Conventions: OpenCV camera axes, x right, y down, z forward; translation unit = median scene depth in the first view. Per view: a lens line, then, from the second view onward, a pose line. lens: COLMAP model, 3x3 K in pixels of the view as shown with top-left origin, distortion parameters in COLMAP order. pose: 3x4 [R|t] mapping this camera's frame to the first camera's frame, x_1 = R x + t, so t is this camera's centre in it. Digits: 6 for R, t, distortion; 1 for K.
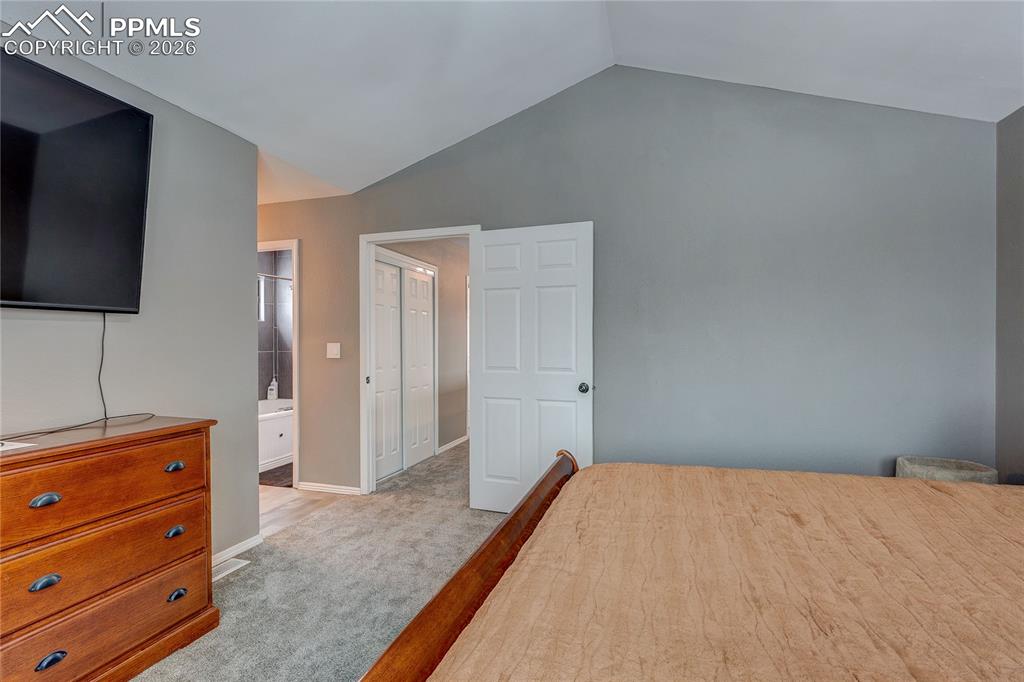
lens RADIAL K [[489.1, 0, 505.2], [0, 489.1, 345.1], [0, 0, 1]] dist [-0.012621, 0.000789]
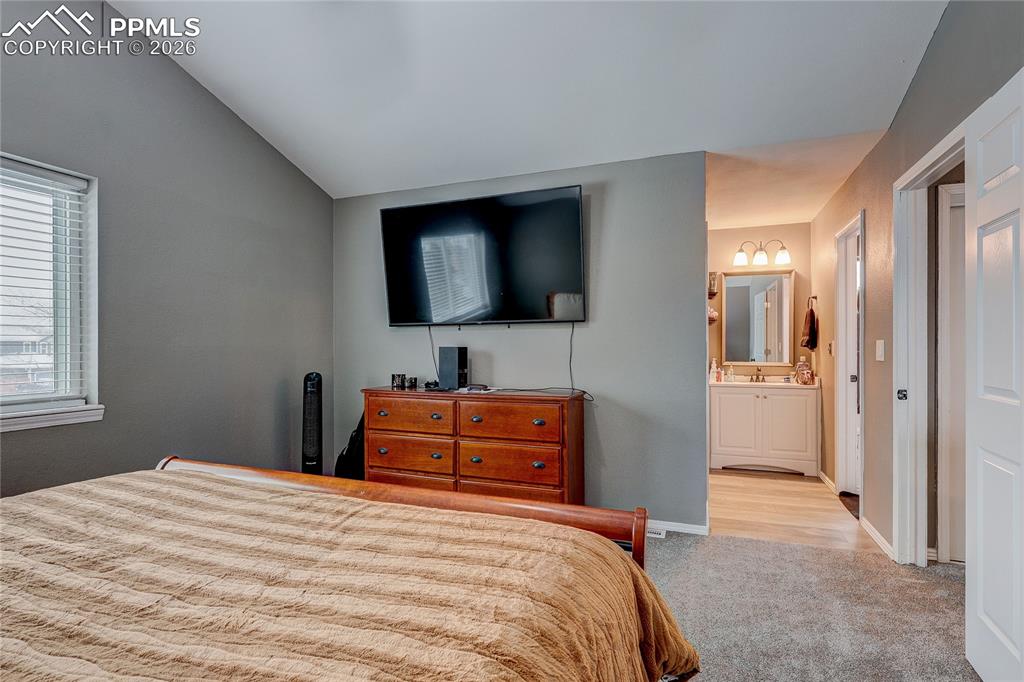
lens RADIAL K [[489.1, 0, 506.6], [0, 489.1, 346.1], [0, 0, 1]] dist [-0.012621, 0.000789]
pose [[-0.081641, 0.001673, -0.996660, 0.826202], [-0.001142, 0.999998, 0.001772, 0.008184], [0.996661, 0.001282, -0.081639, 0.988638]]
